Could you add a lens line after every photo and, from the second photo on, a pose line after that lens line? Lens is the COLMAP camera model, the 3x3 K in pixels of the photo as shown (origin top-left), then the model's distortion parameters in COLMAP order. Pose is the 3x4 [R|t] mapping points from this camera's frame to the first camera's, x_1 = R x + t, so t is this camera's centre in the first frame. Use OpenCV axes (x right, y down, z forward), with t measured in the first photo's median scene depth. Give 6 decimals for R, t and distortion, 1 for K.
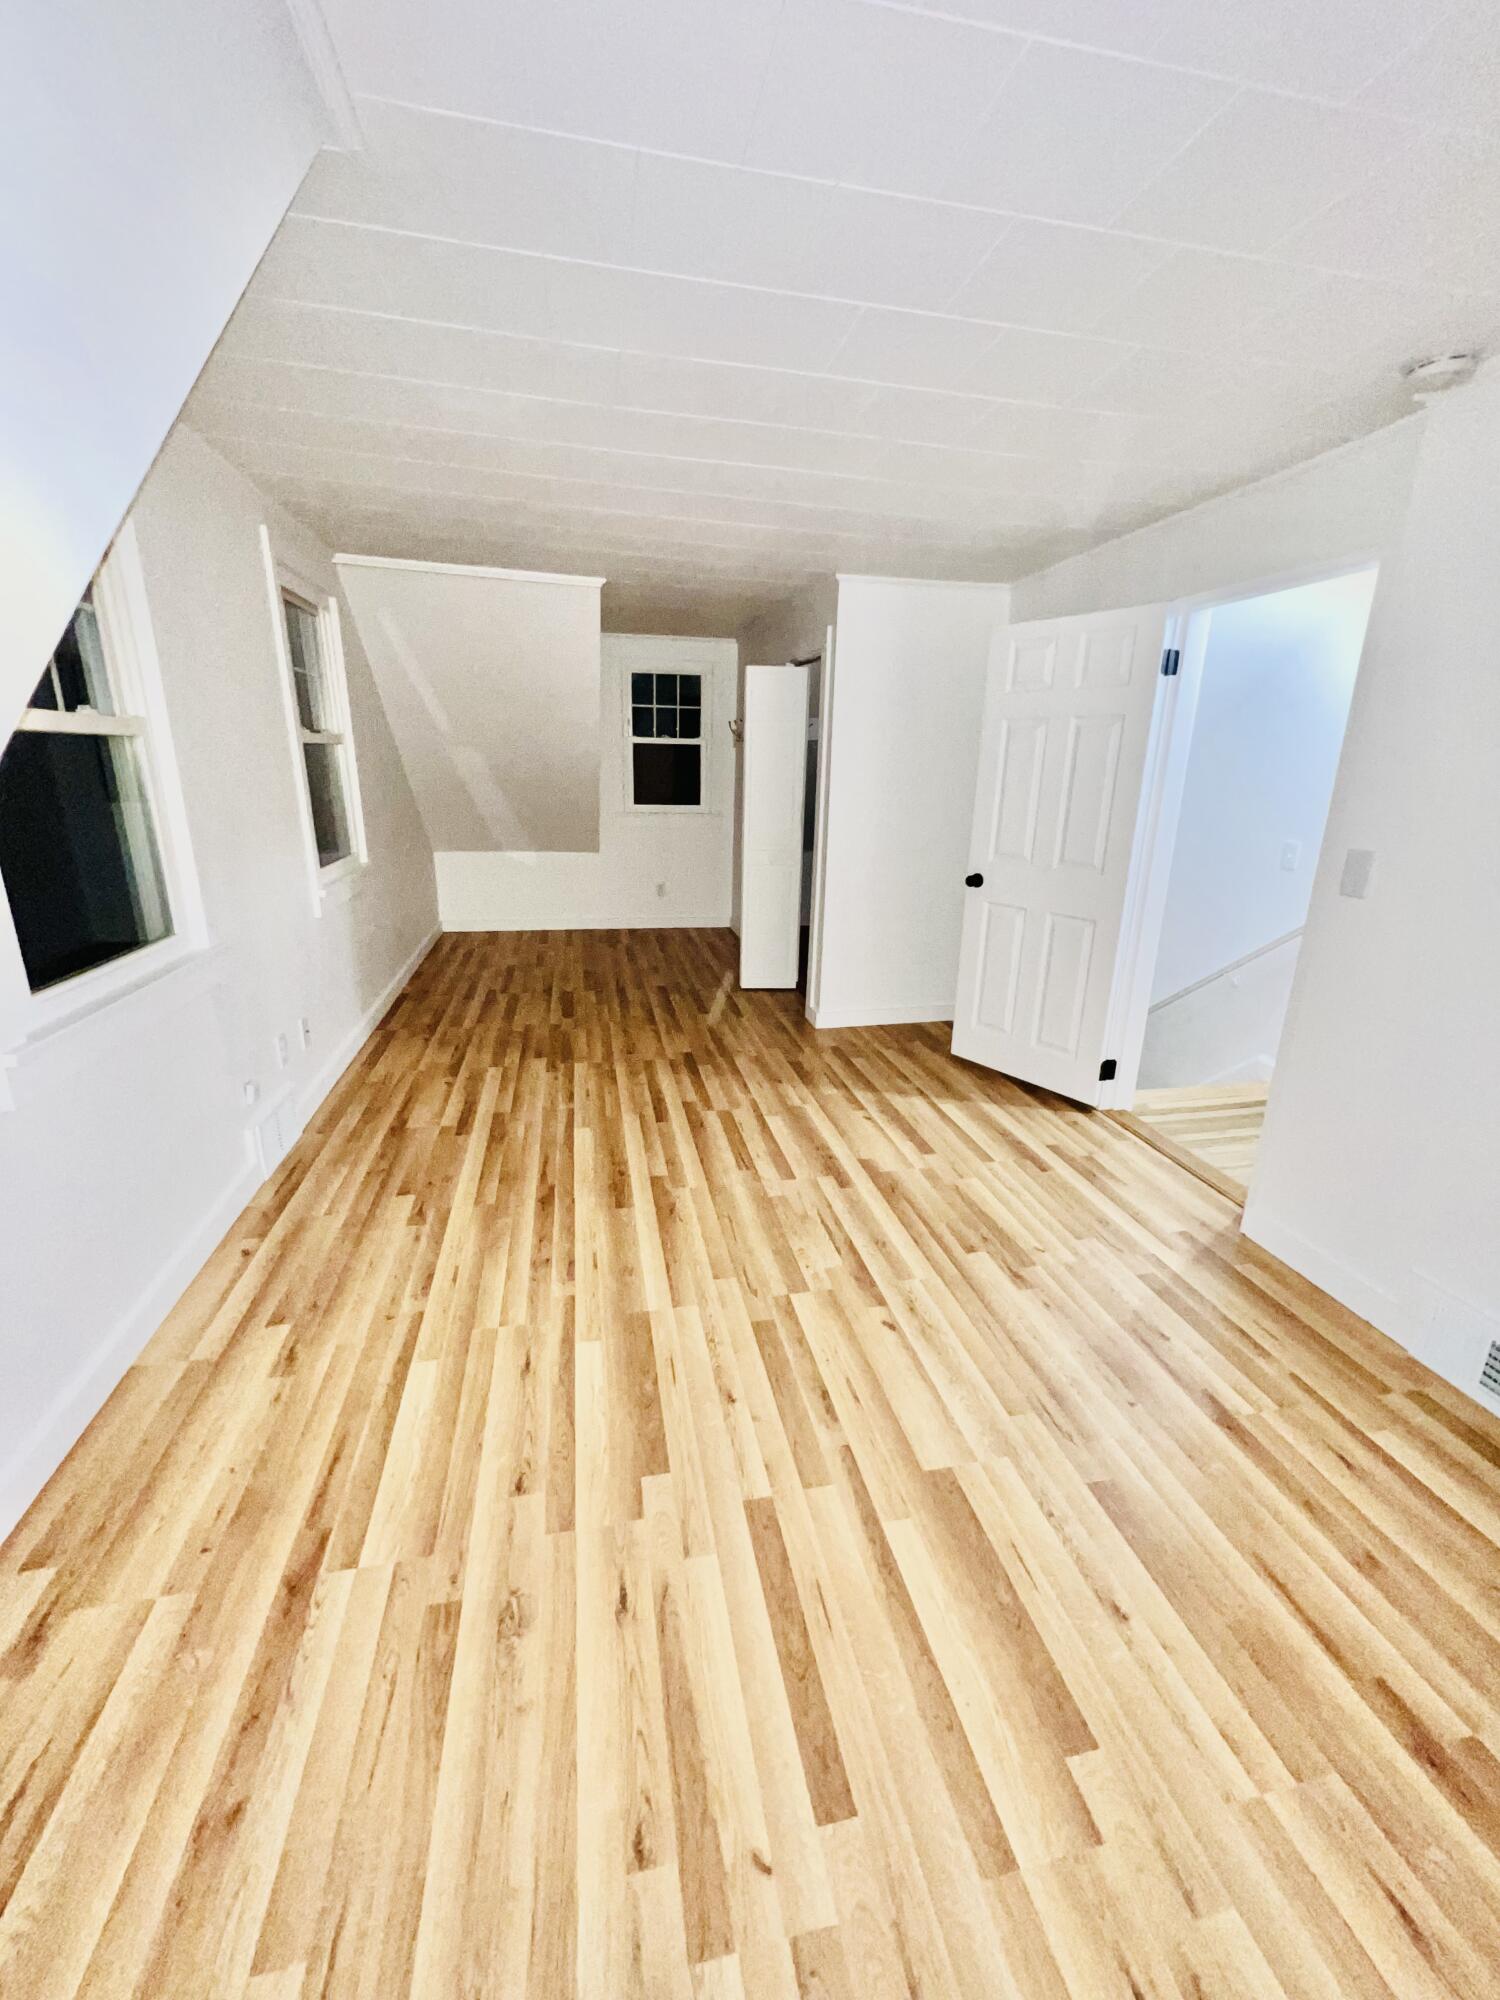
lens RADIAL K [[793.3, 0, 751.5], [0, 793.3, 989.7], [0, 0, 1]] dist [-0.000826, -0.000051]
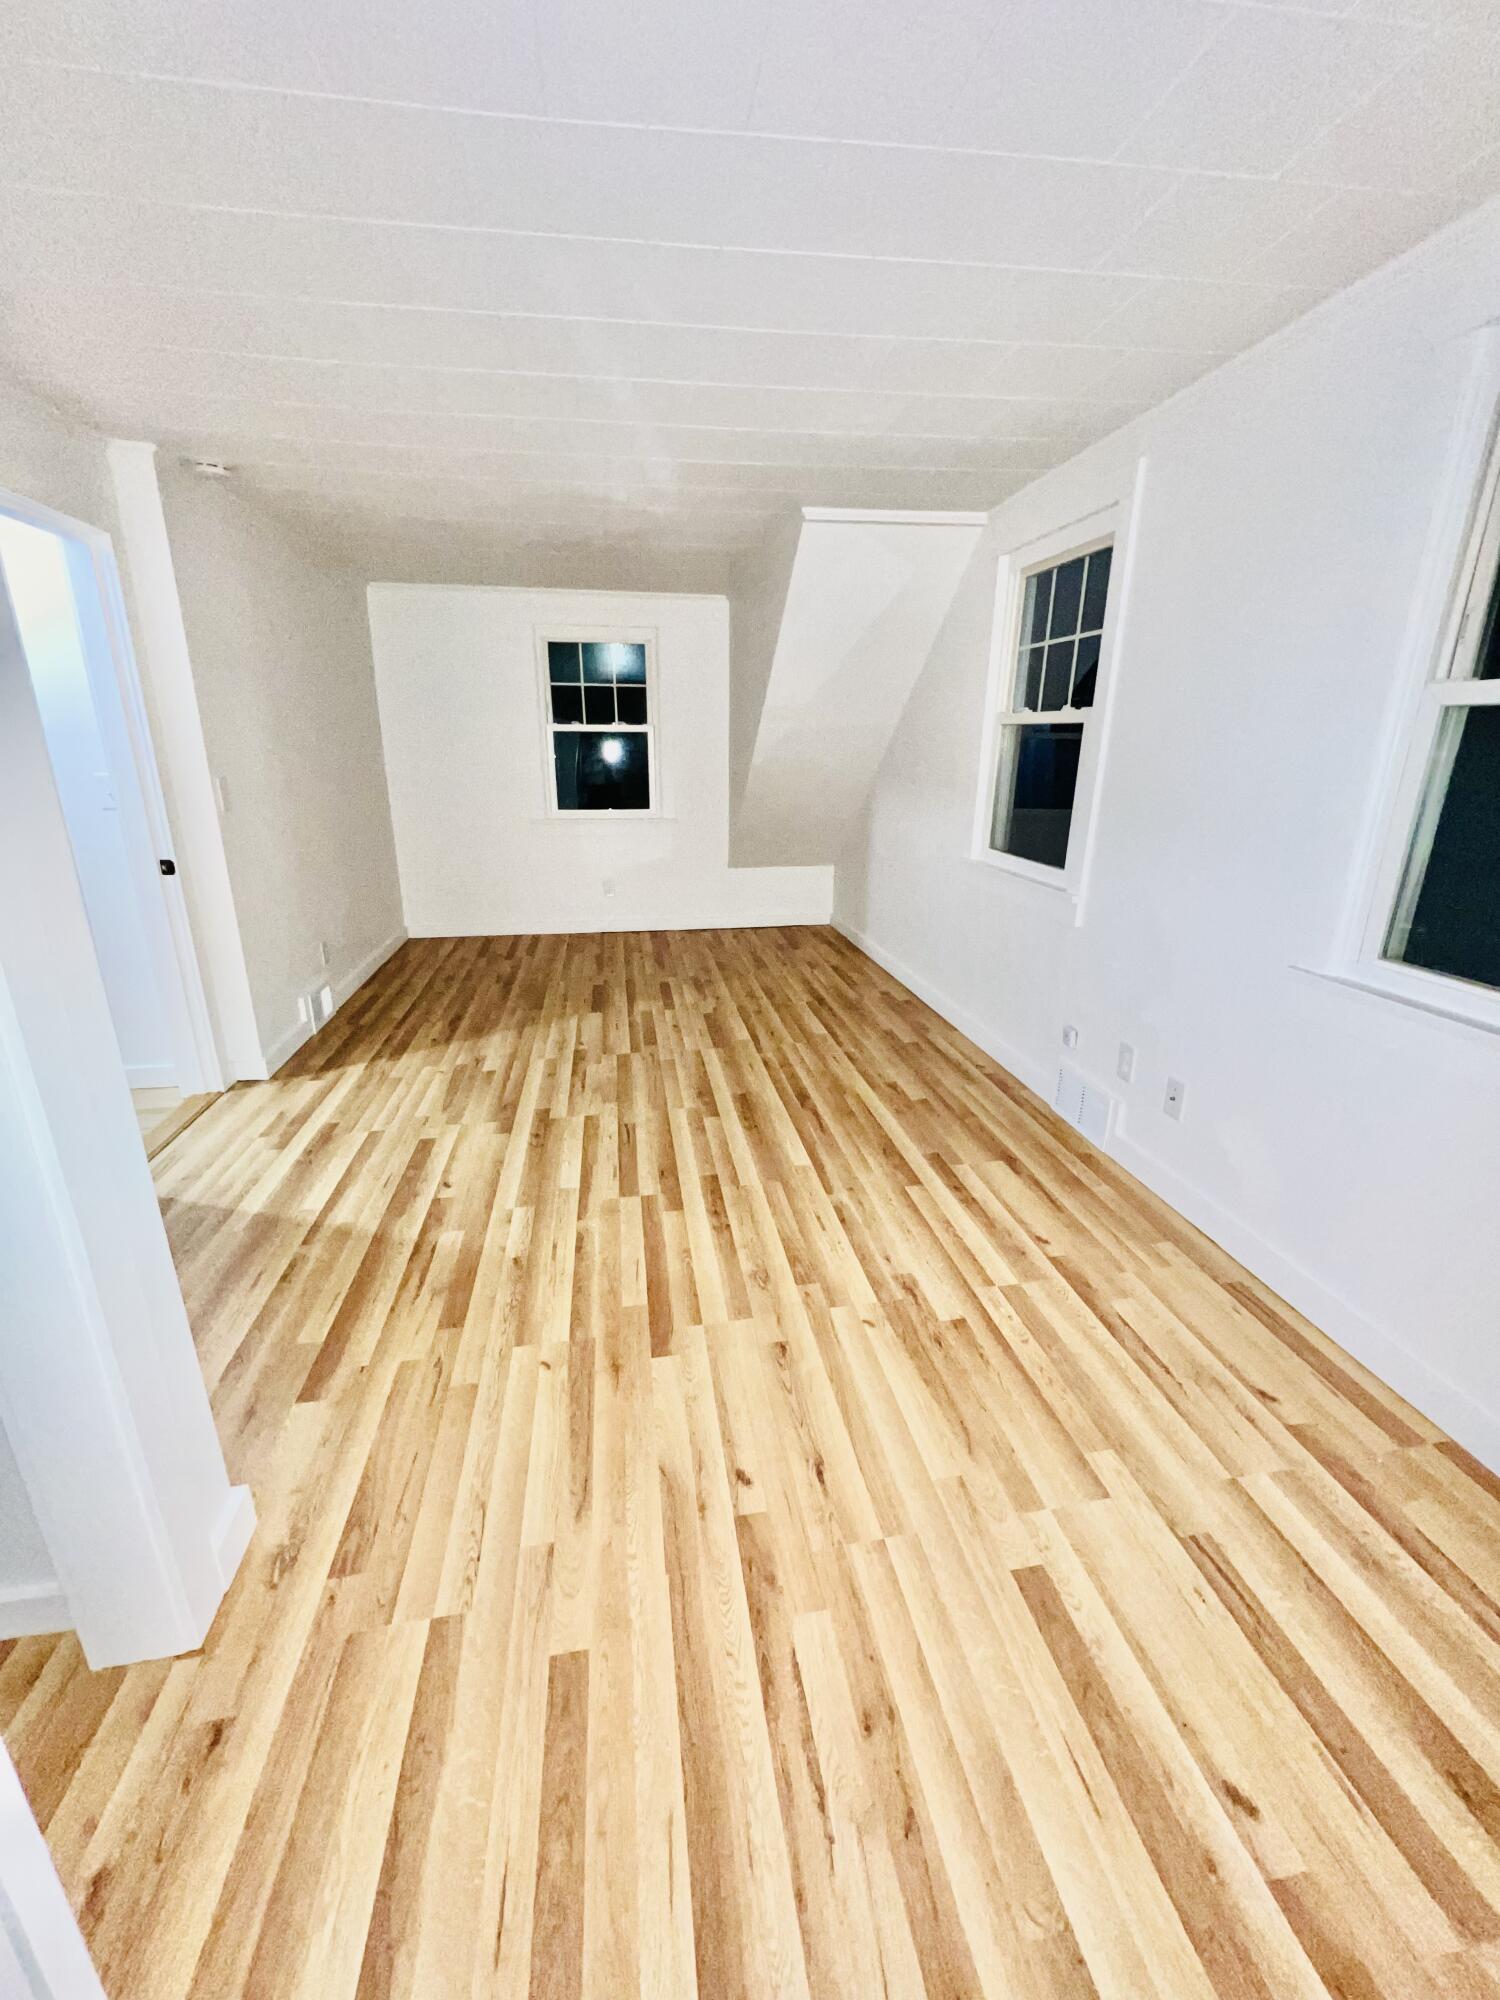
lens RADIAL K [[793.3, 0, 751.5], [0, 793.3, 989.7], [0, 0, 1]] dist [-0.000826, -0.000051]
pose [[-0.998681, -0.039395, 0.032934, -0.183921], [-0.014654, 0.833377, 0.552510, -0.467329], [-0.049212, 0.551299, -0.832855, 1.657921]]
